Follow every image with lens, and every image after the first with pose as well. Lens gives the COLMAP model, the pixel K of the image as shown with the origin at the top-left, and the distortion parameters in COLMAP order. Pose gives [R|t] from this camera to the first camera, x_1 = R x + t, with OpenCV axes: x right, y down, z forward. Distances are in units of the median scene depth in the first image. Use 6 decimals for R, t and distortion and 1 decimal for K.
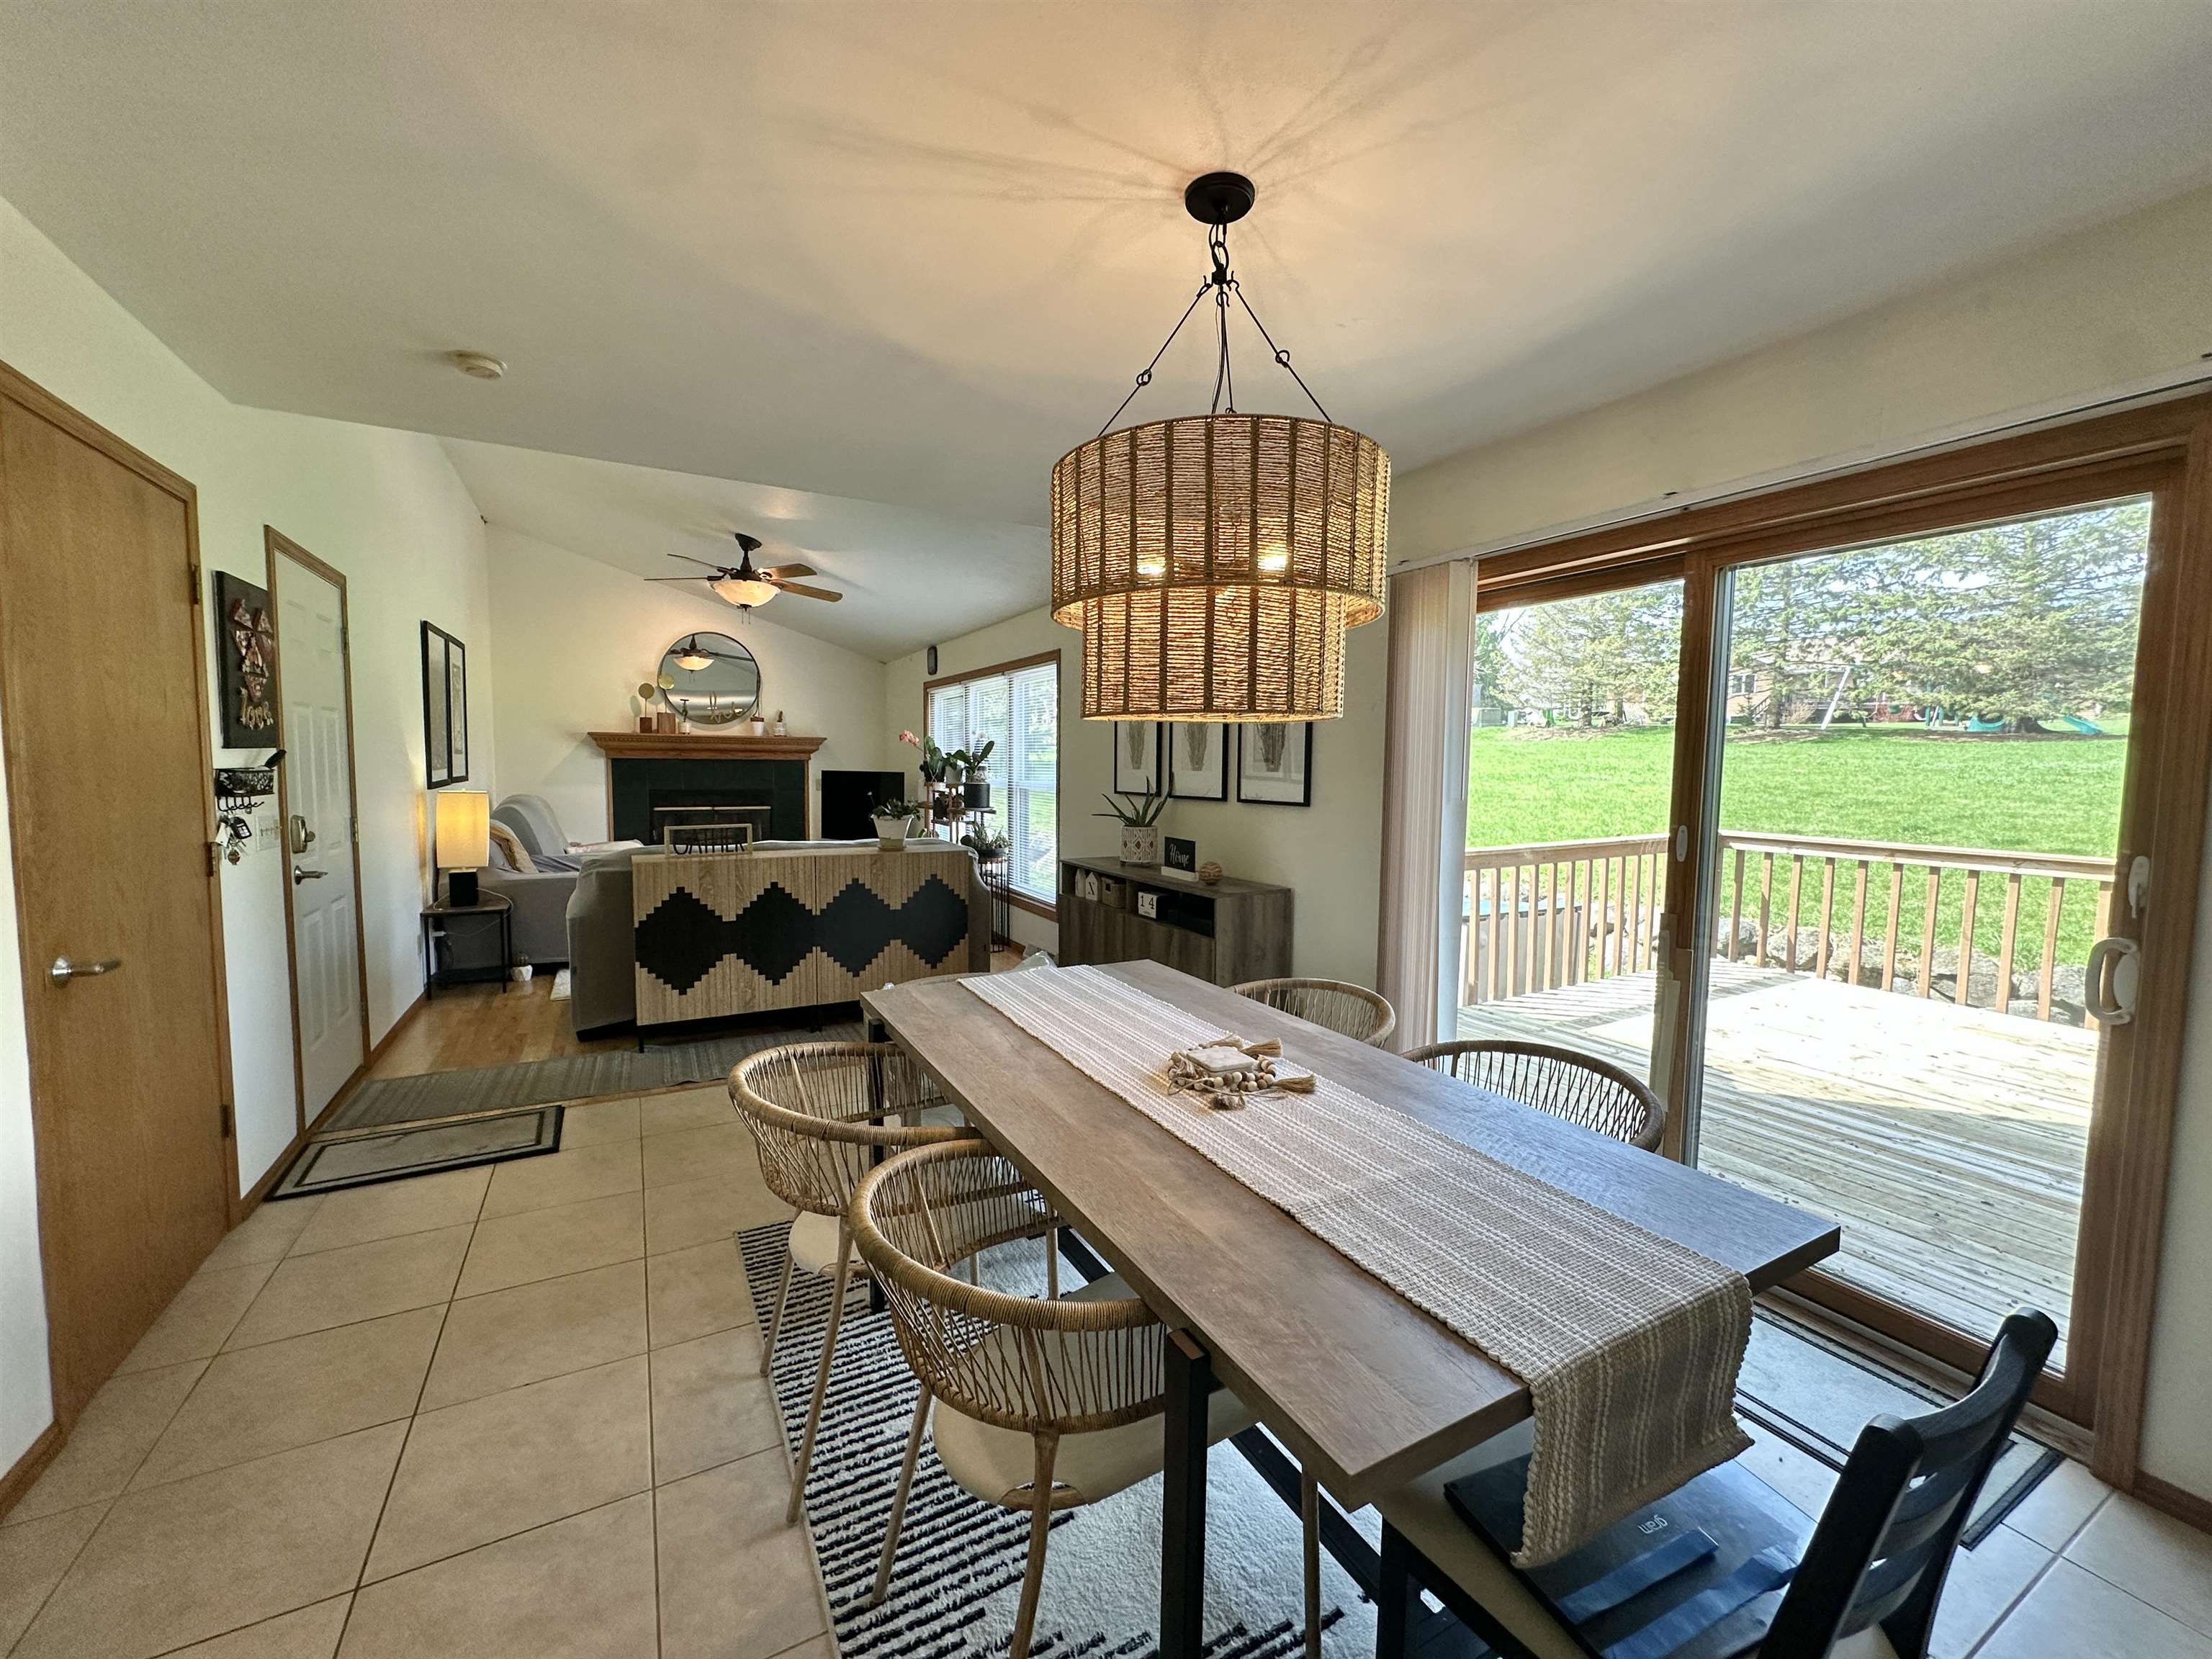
lens RADIAL K [[881.0, 0, 1105.0], [0, 881.0, 827.9], [0, 0, 1]] dist [-0.004898, 0.001557]
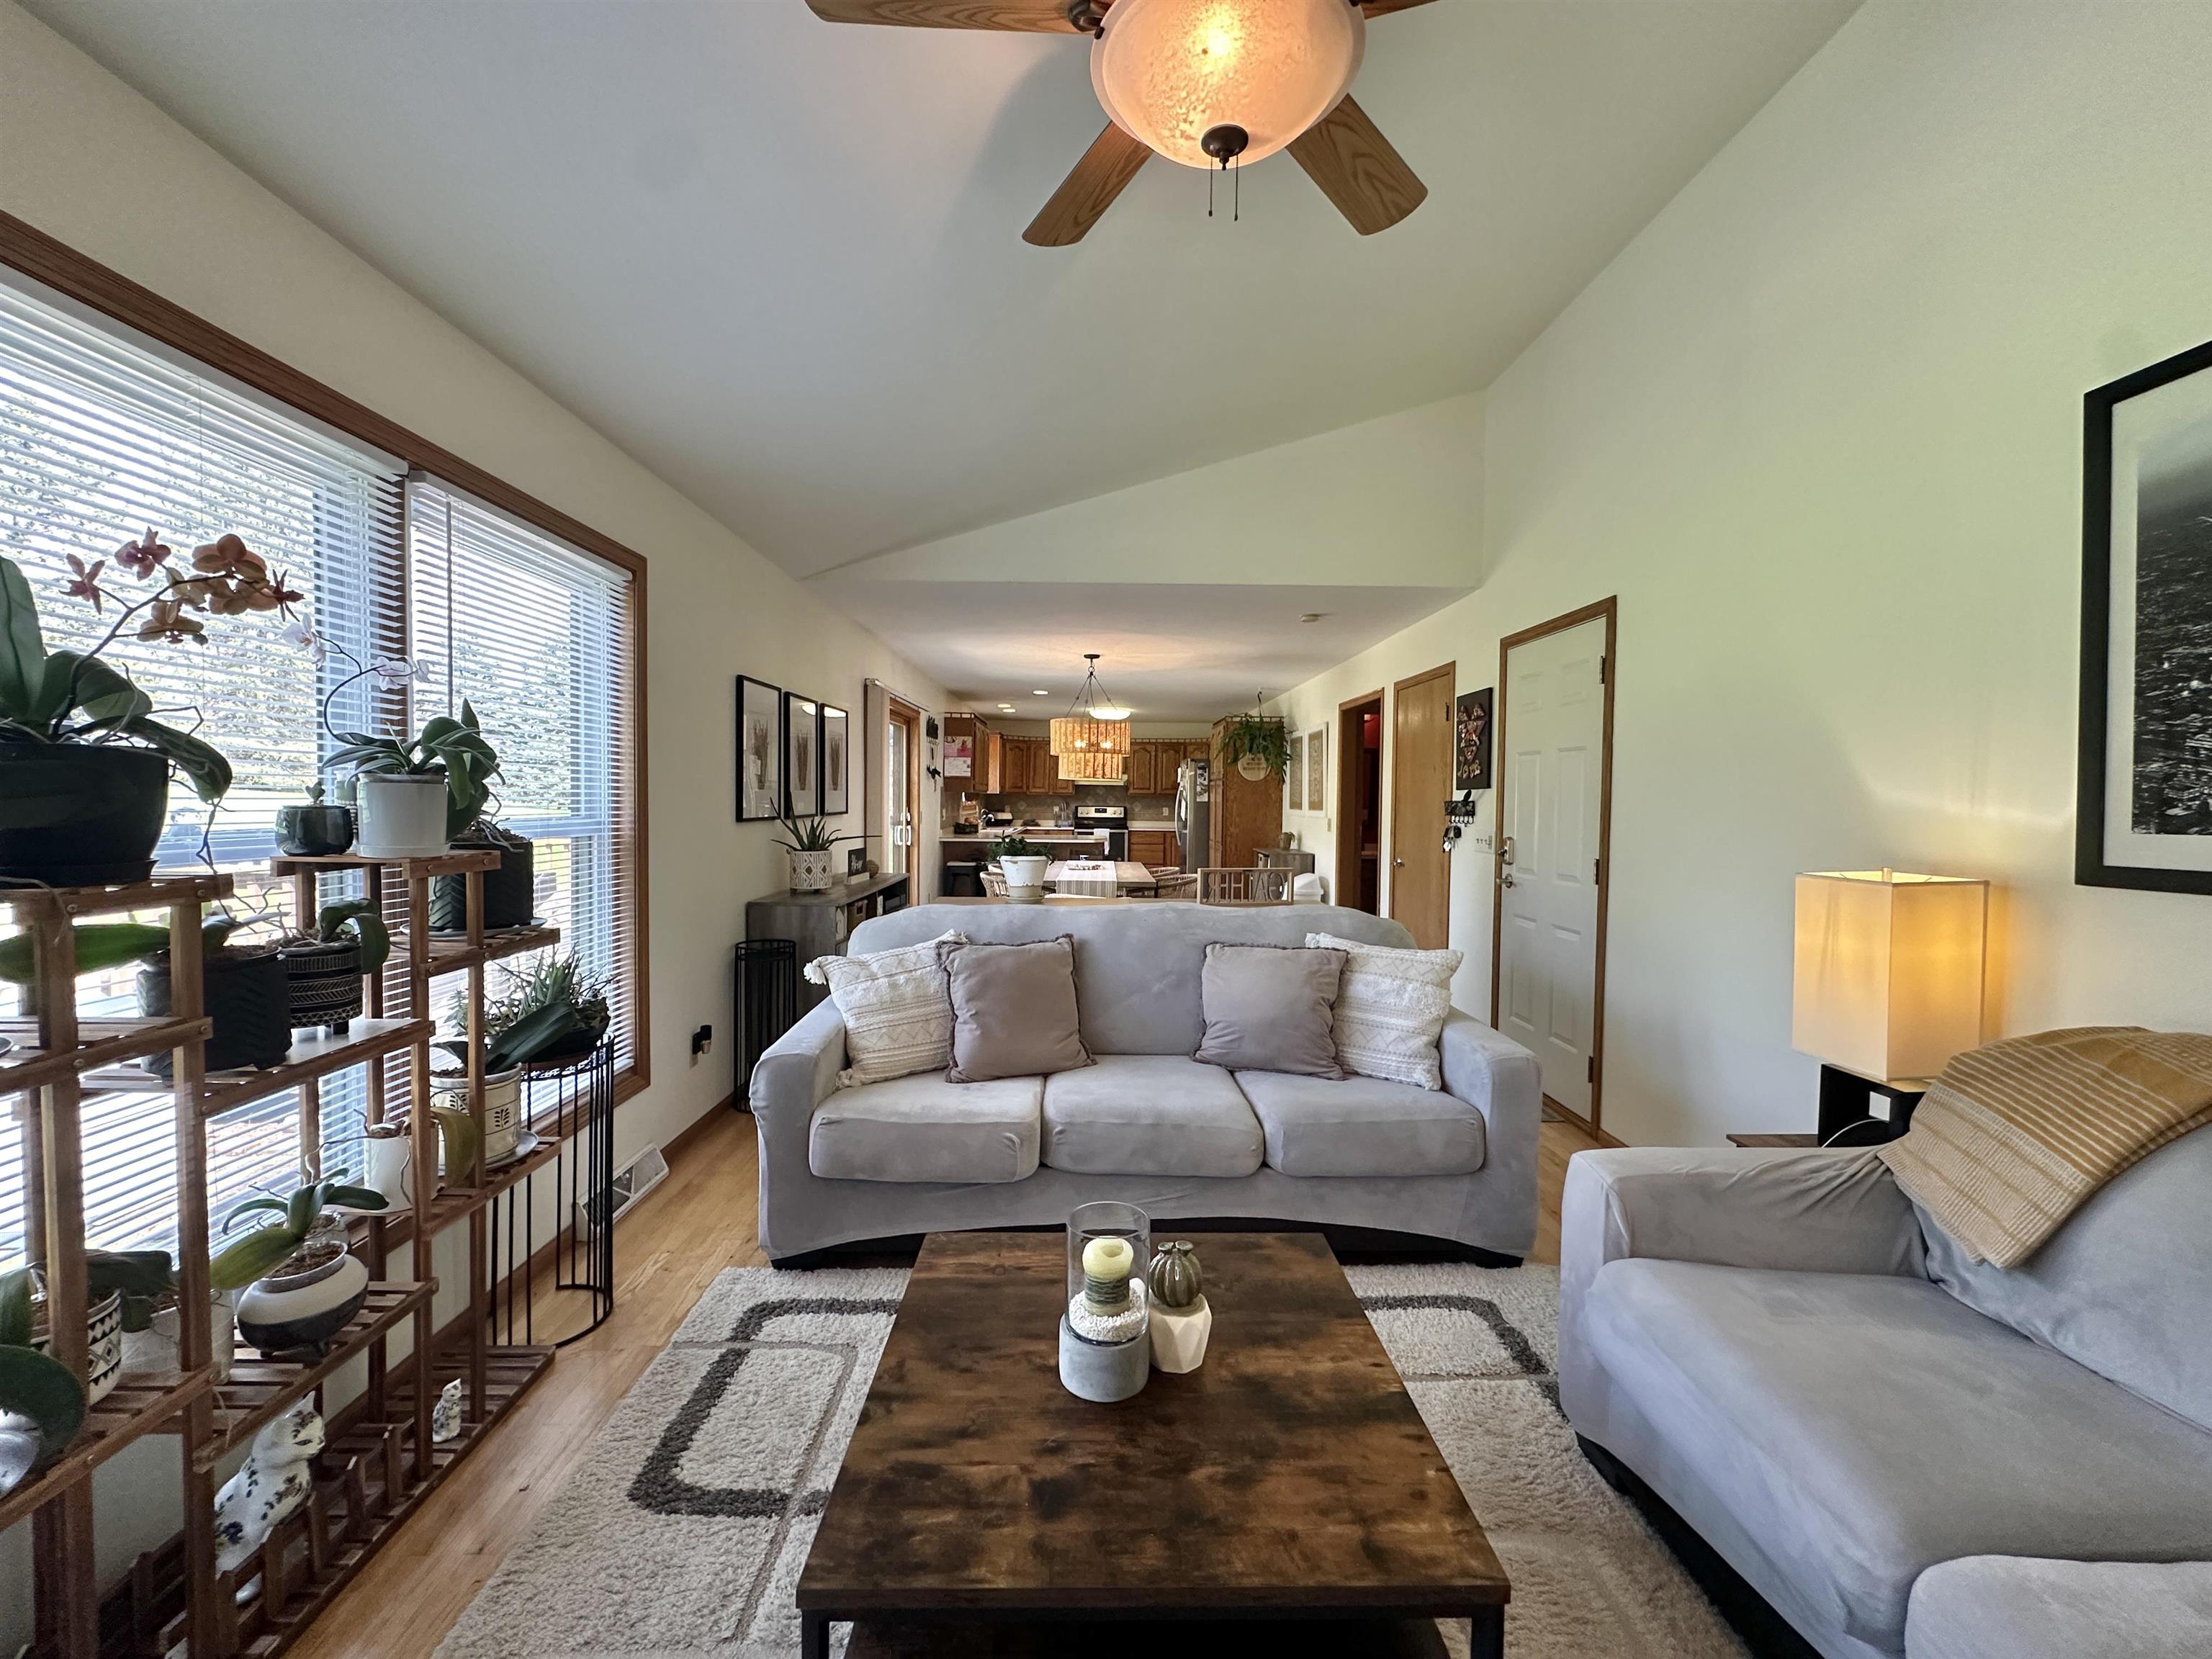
lens RADIAL K [[879.6, 0, 1104.9], [0, 879.6, 827.6], [0, 0, 1]] dist [-0.003379, 0.000597]
pose [[-0.886716, -0.038670, 0.460694, -0.685630], [0.011211, 0.994404, 0.105048, -0.123586], [-0.462178, 0.098313, -0.881320, 1.720937]]
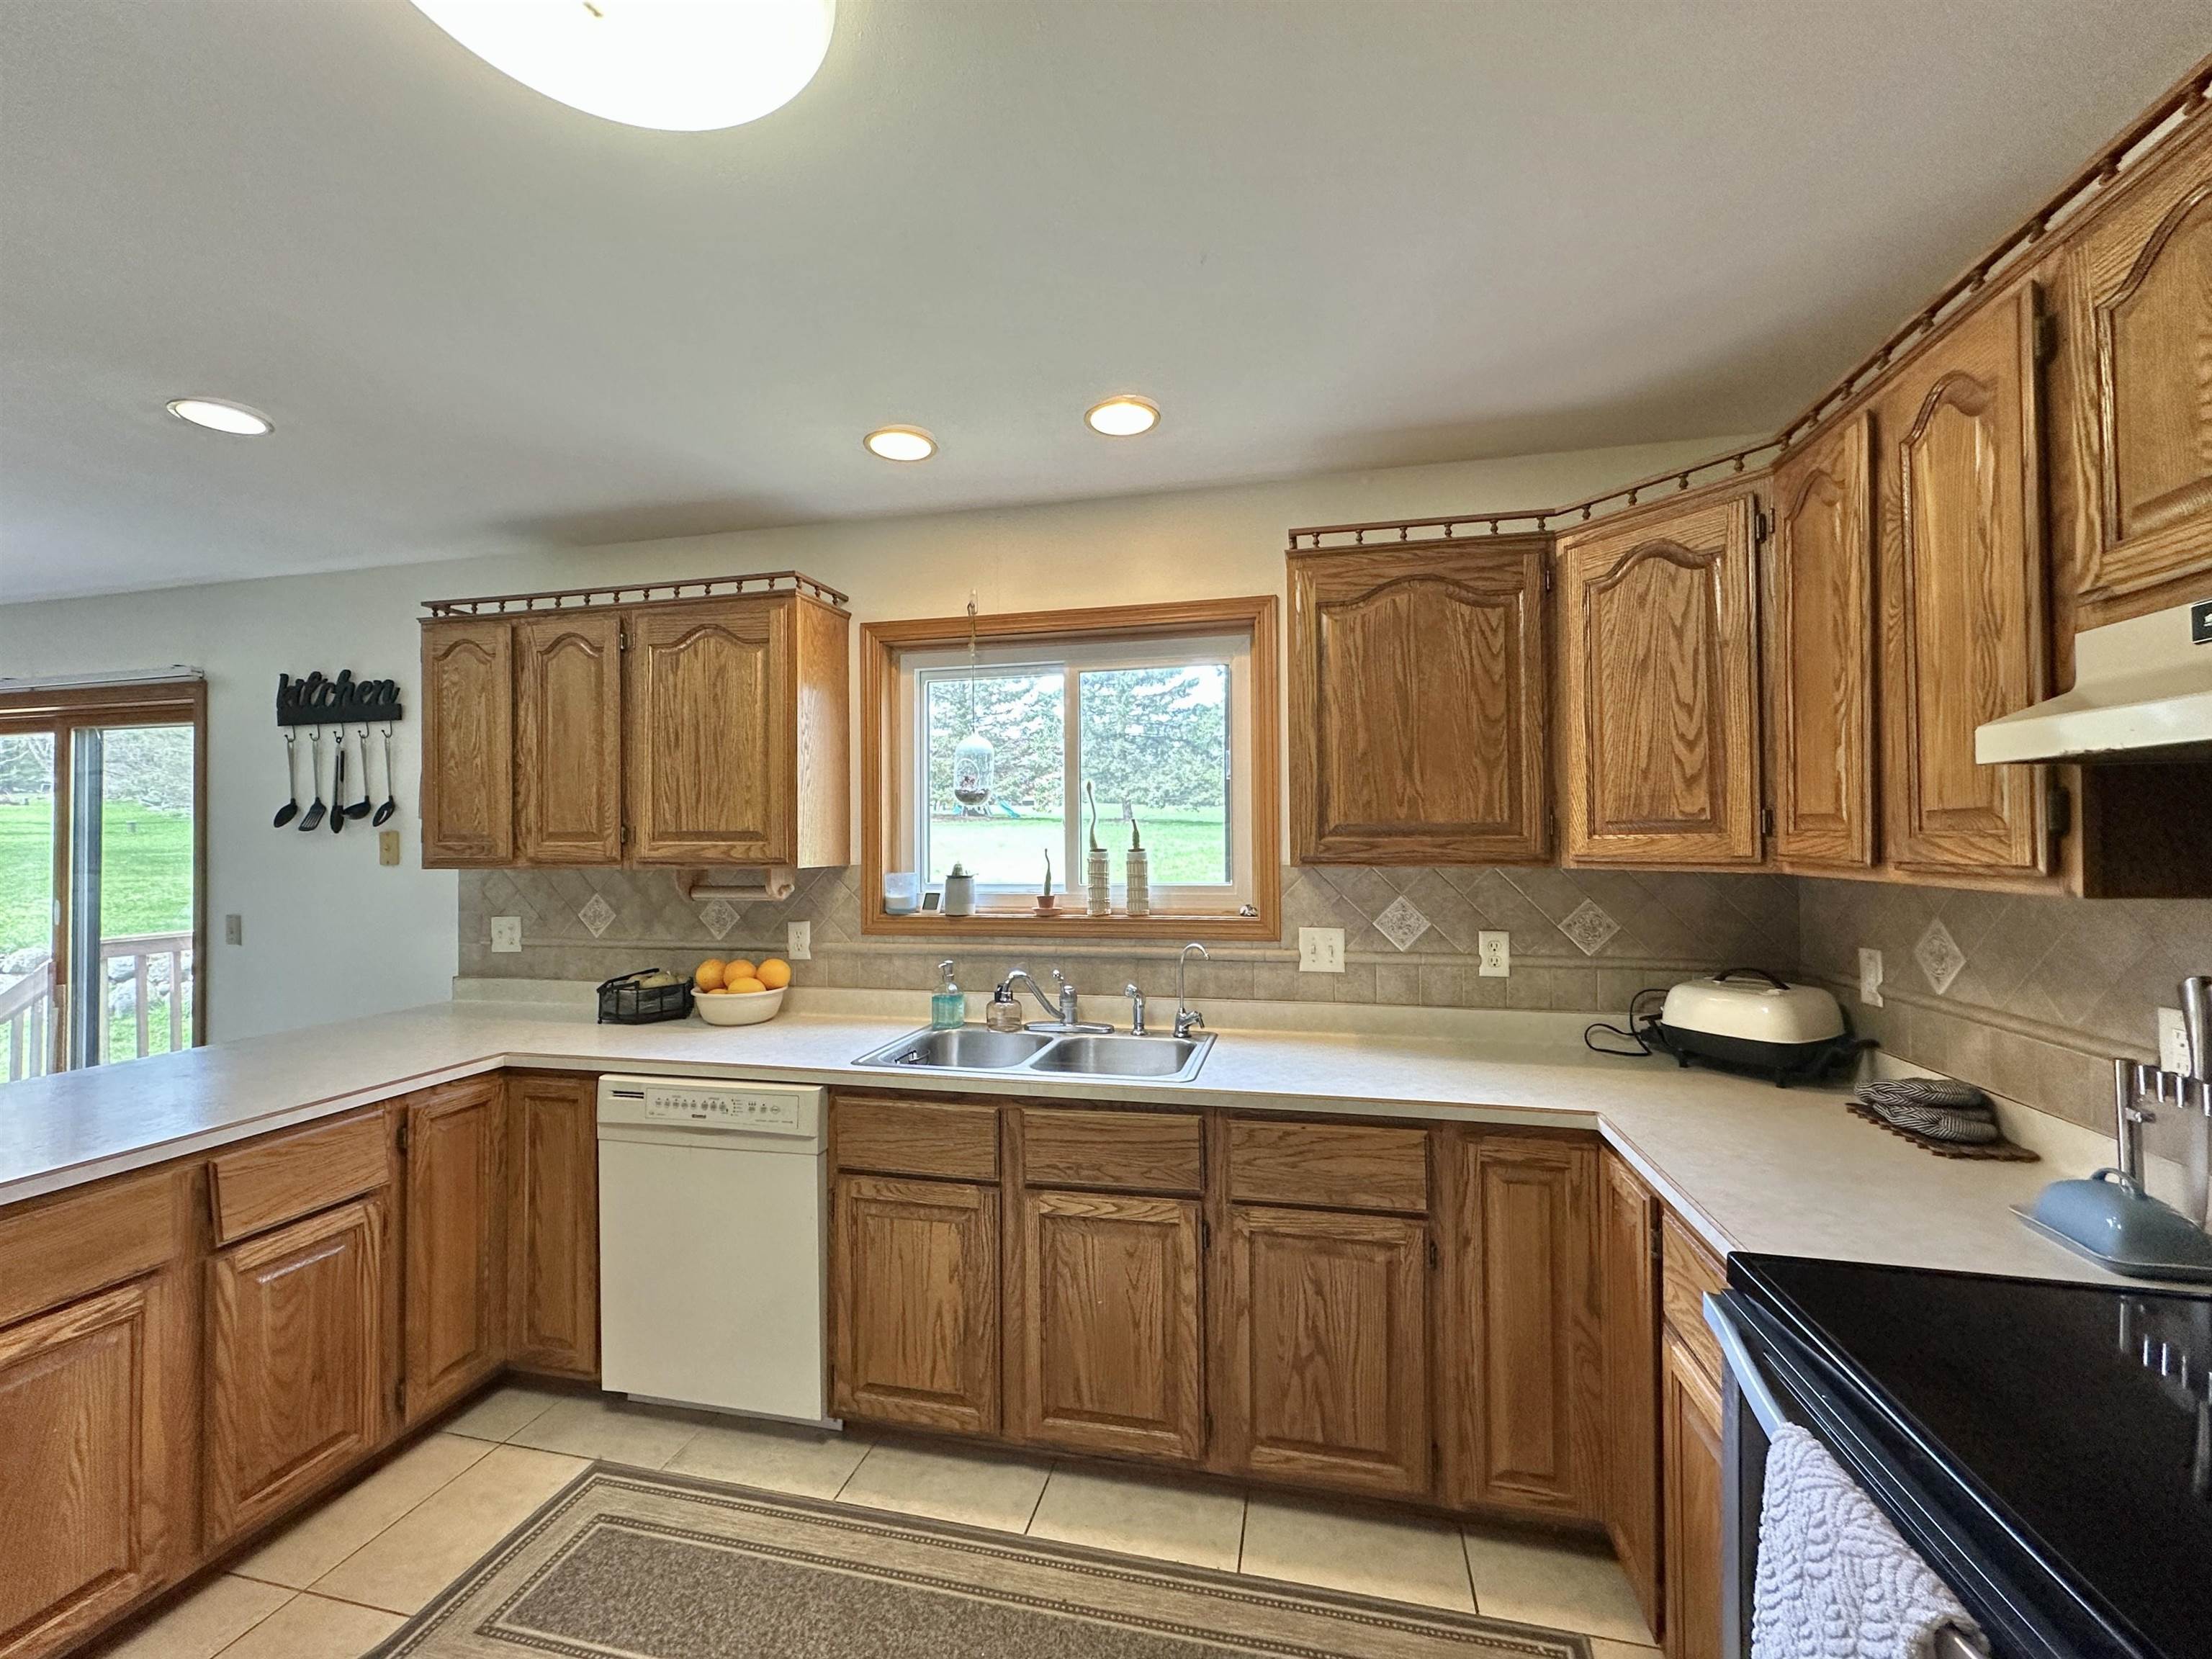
lens RADIAL K [[906.2, 0, 1109.8], [0, 906.2, 825.2], [0, 0, 1]] dist [-0.000405, 0.000160]
pose [[0.660760, -0.004456, 0.750584, 0.374328], [0.071188, 0.995847, -0.056756, 0.045624], [-0.747214, 0.090935, 0.658333, -0.718004]]
